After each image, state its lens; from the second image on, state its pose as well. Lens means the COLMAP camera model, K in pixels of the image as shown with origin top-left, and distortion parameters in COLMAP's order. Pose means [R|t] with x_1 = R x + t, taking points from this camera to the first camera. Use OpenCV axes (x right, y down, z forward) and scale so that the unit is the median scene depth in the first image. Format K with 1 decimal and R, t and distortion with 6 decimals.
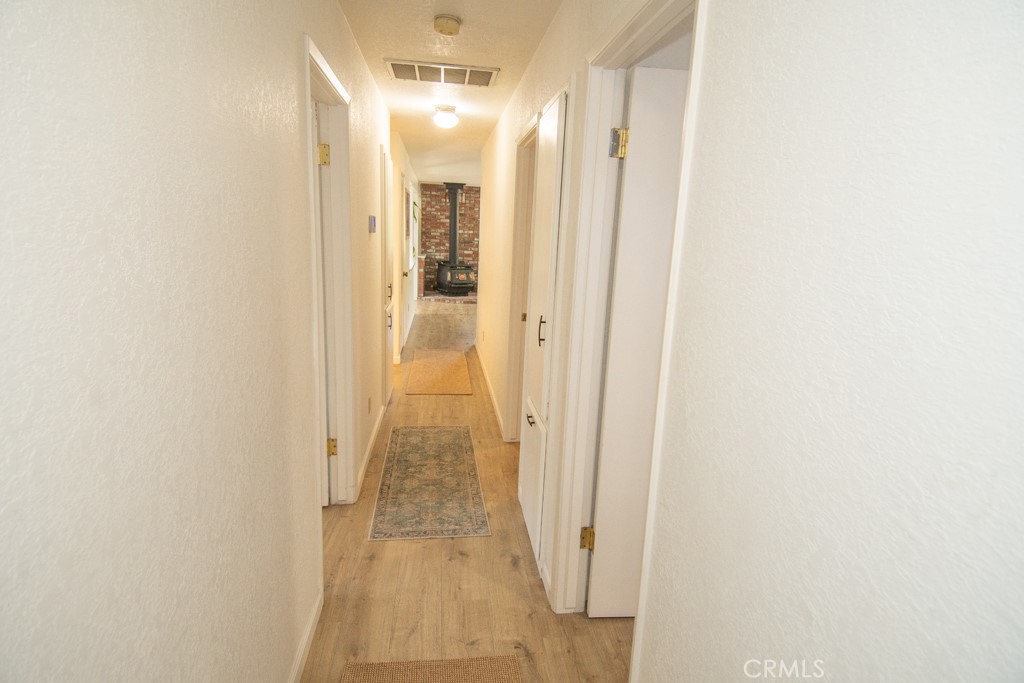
lens RADIAL K [[534.9, 0, 511.7], [0, 534.9, 335.8], [0, 0, 1]] dist [0.050353, -0.052722]
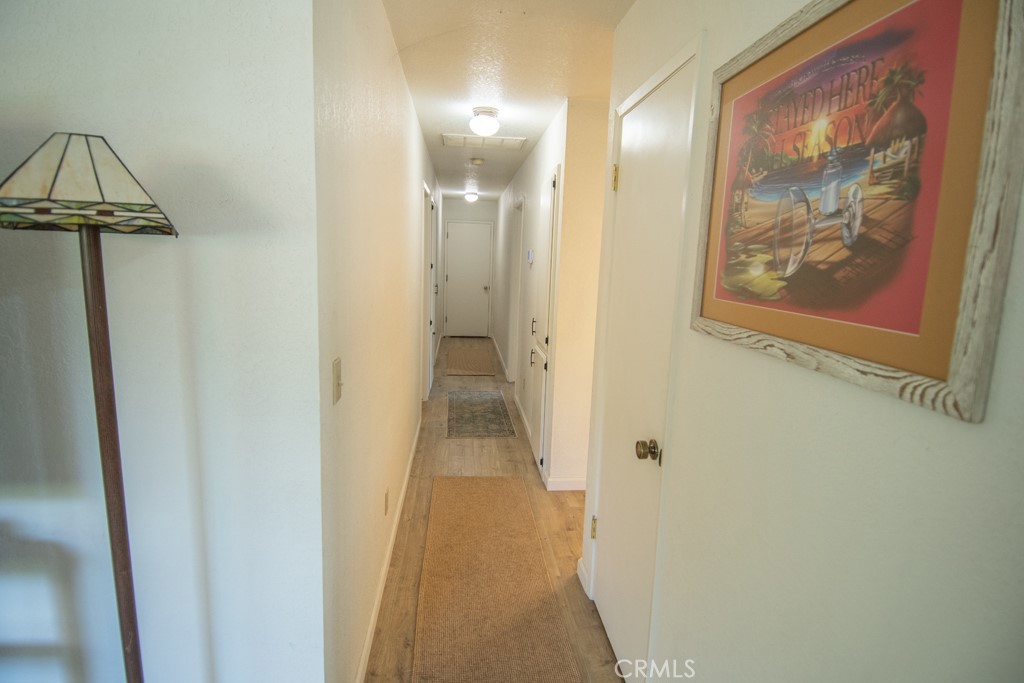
lens RADIAL K [[534.9, 0, 511.7], [0, 534.9, 335.8], [0, 0, 1]] dist [0.050353, -0.052722]
pose [[-0.996374, -0.082038, 0.022552, -0.224616], [-0.069562, 0.938112, 0.339273, -0.408372], [-0.048989, 0.336474, -0.940417, 2.014633]]
